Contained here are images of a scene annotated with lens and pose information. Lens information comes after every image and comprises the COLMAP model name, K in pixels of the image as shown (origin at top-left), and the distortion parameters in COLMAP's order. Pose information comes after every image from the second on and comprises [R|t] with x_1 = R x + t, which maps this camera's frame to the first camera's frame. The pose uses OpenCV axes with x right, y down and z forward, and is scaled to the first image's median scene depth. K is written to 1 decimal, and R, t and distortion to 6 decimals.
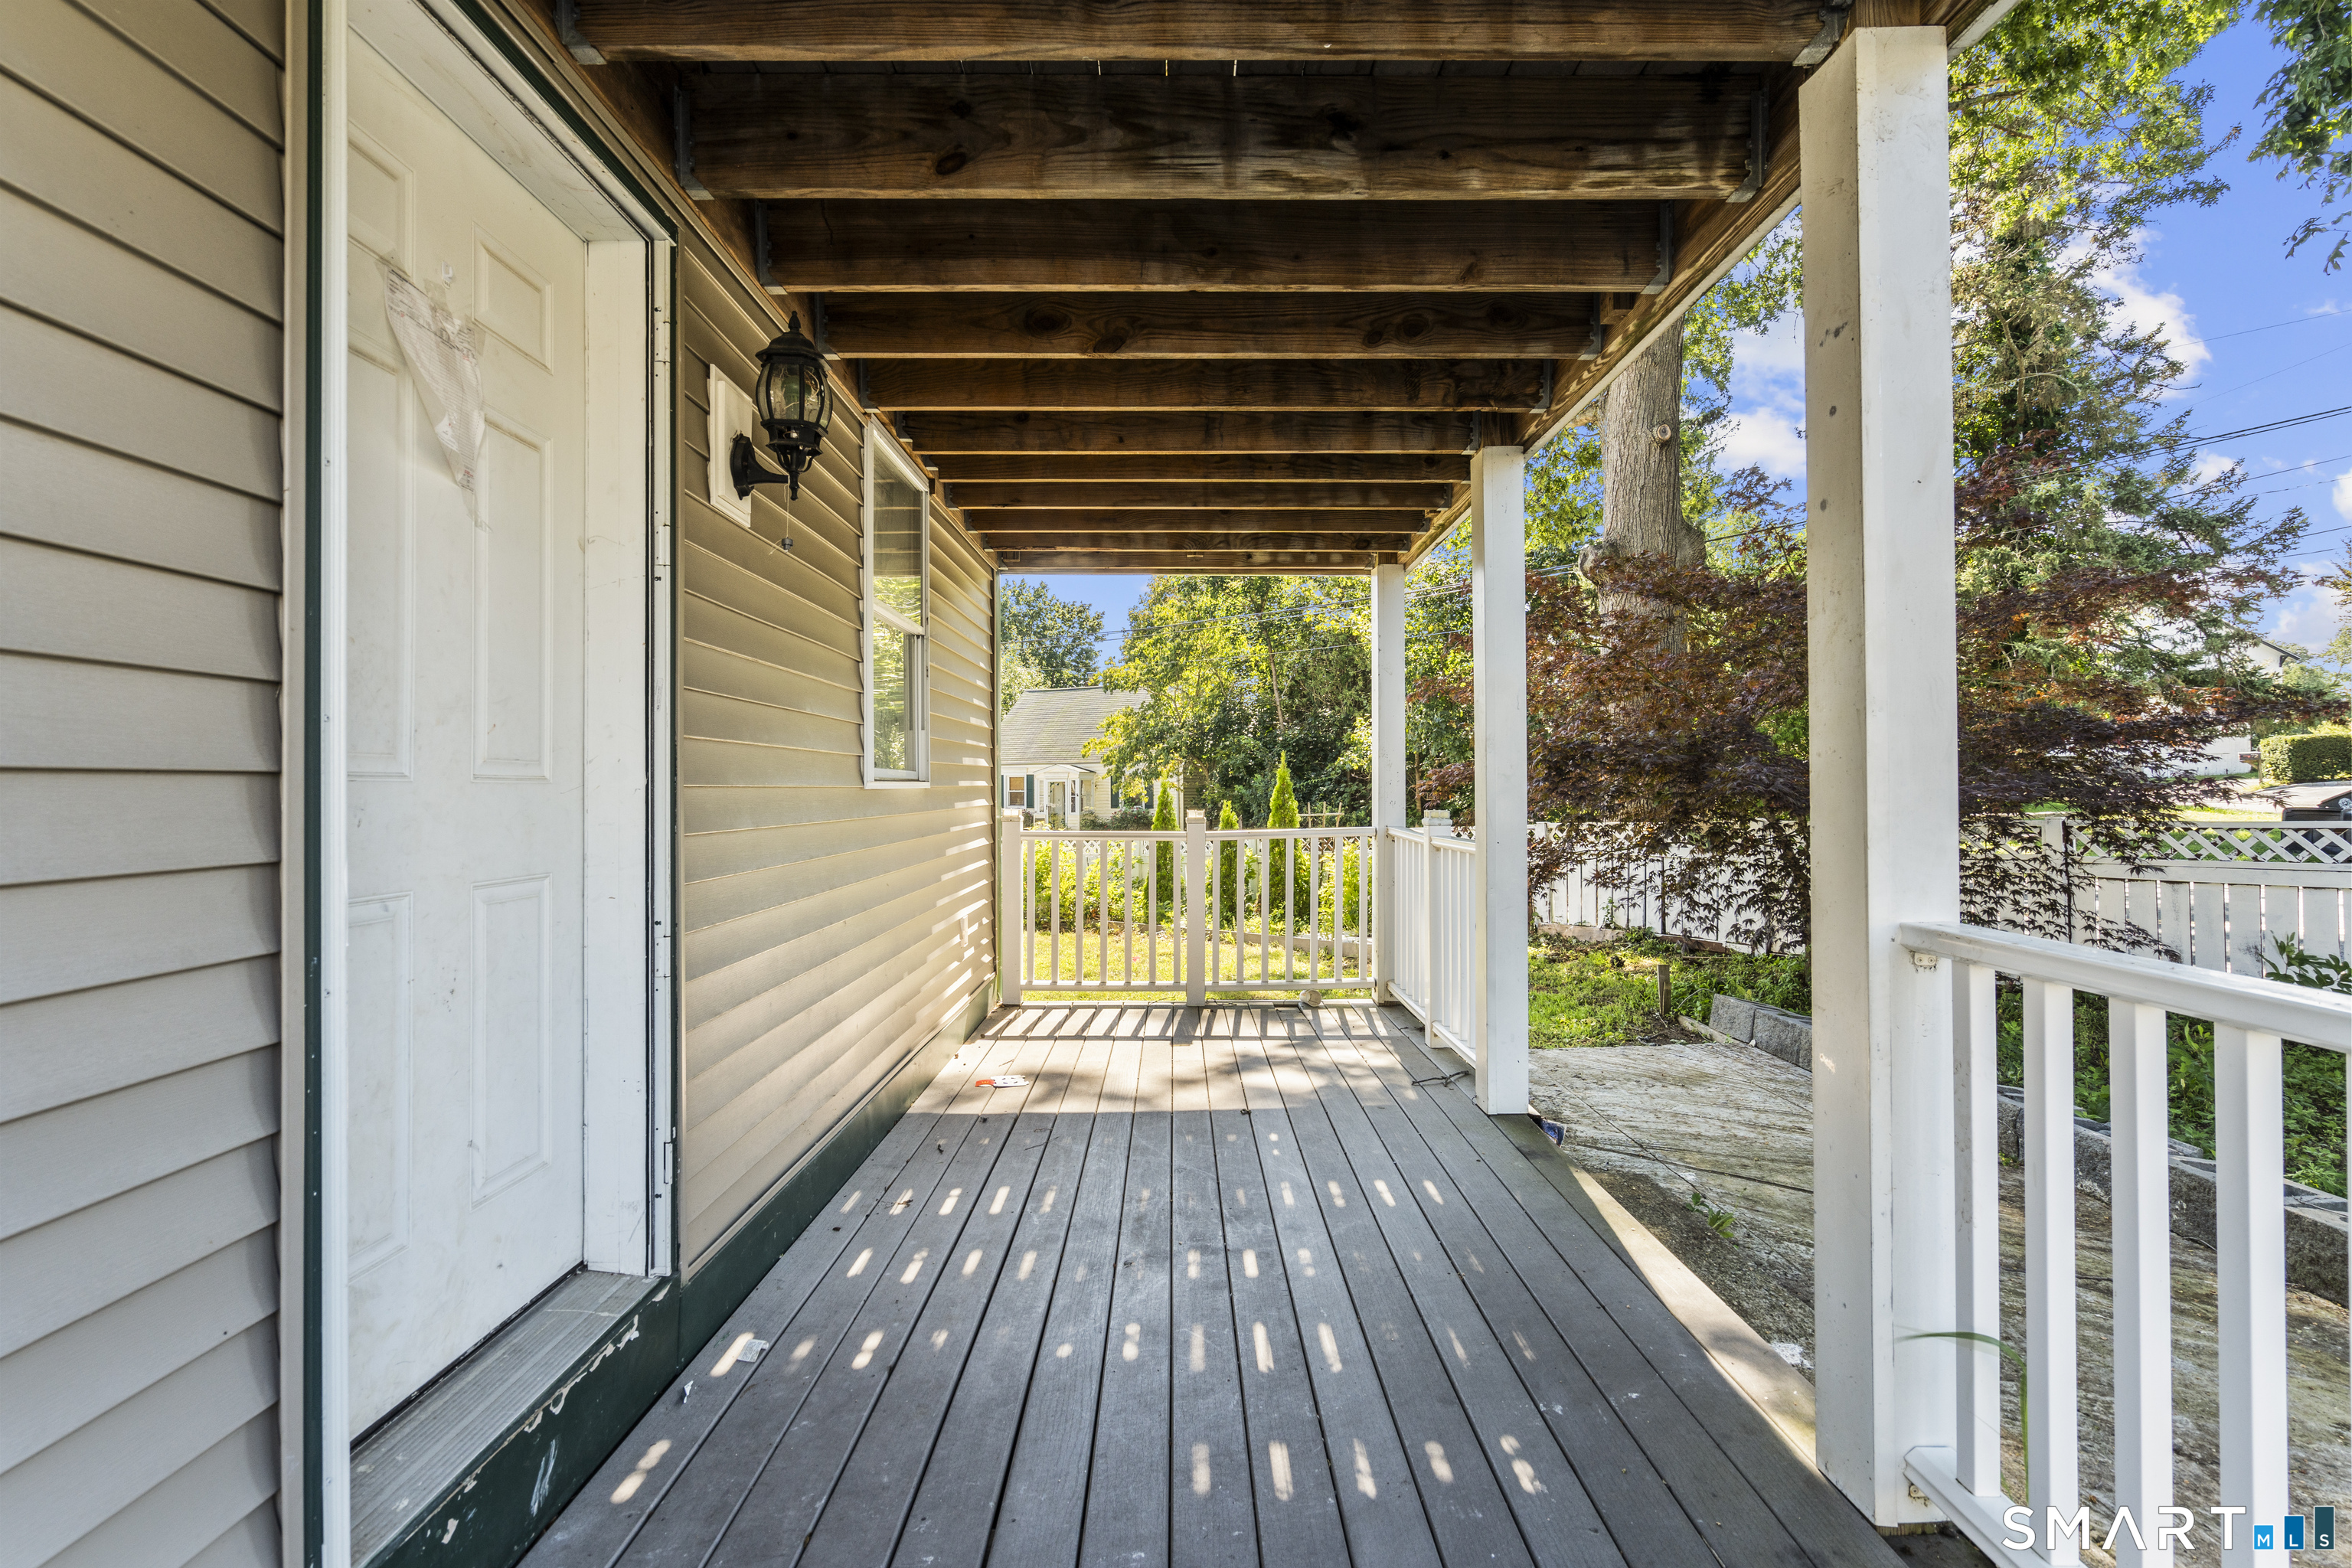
lens RADIAL K [[1050.1, 0, 1176.0], [0, 1050.1, 784.0], [0, 0, 1]] dist [-0.005071, 0.000825]
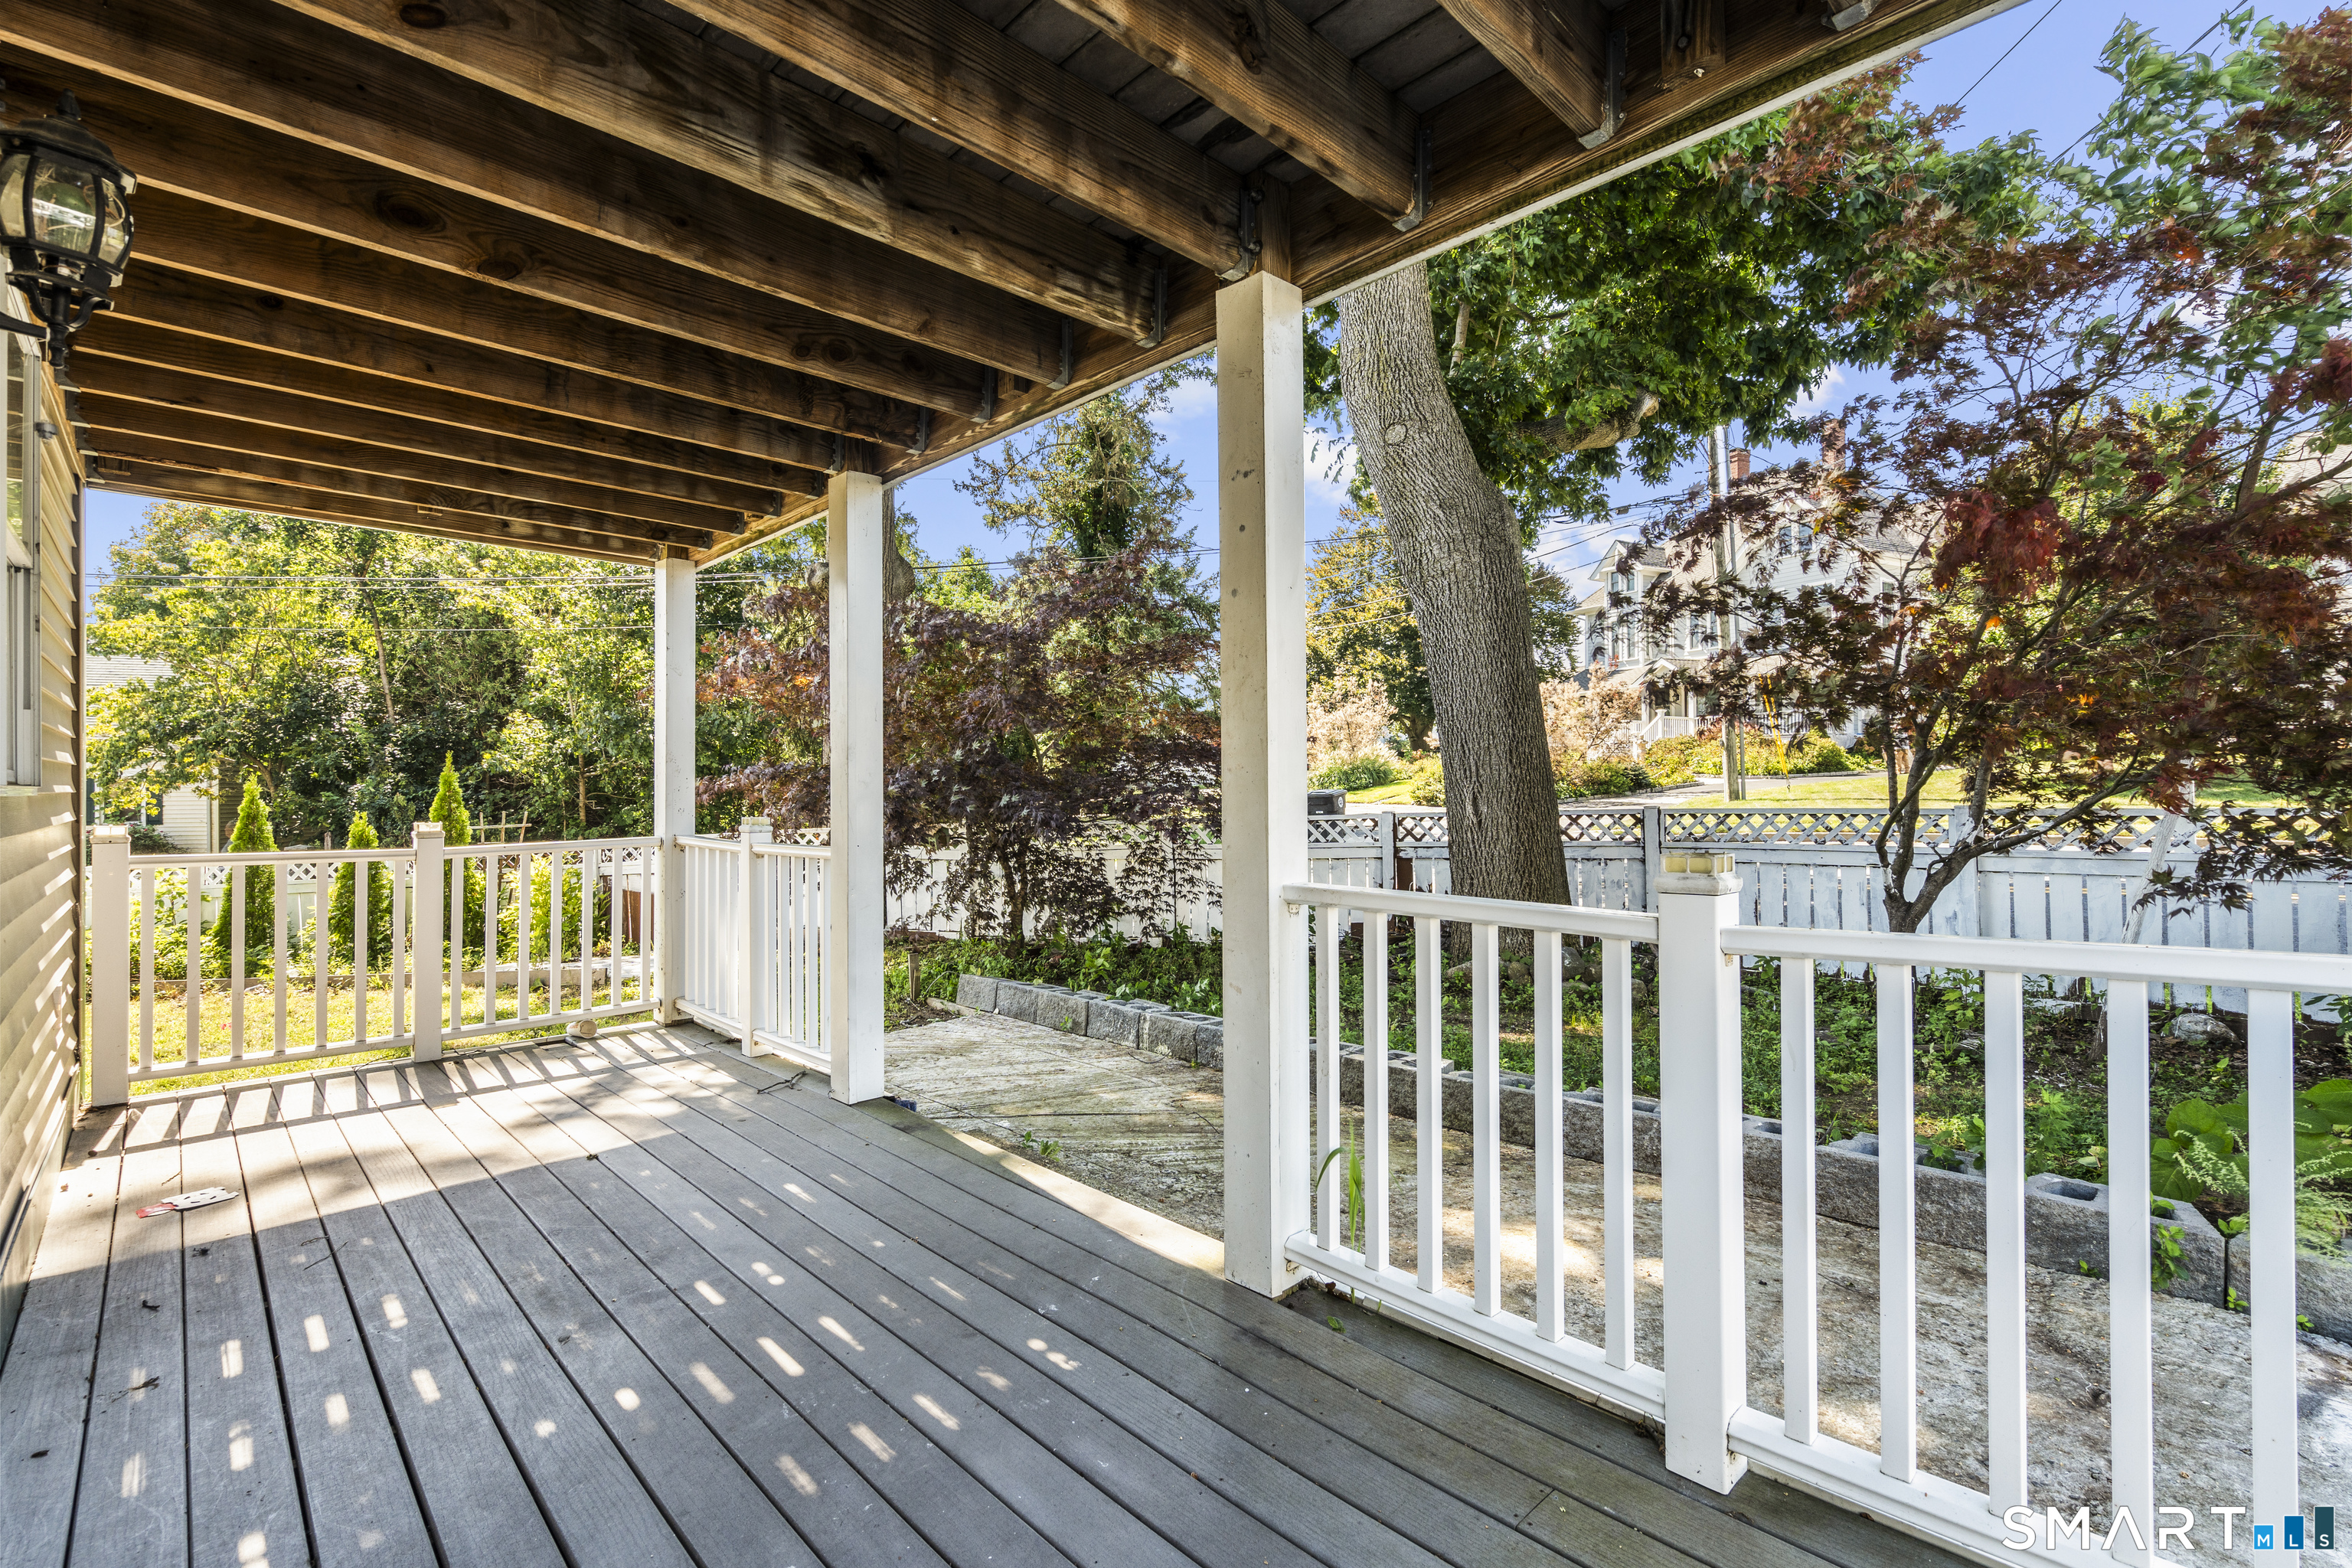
lens RADIAL K [[1041.4, 0, 1176.0], [0, 1041.4, 784.0], [0, 0, 1]] dist [0.000497, 0.000365]
pose [[0.729079, 0.006038, 0.684403, -0.152161], [-0.000942, 0.999969, -0.007818, 0.001311], [-0.684429, 0.005055, 0.729062, 0.011027]]
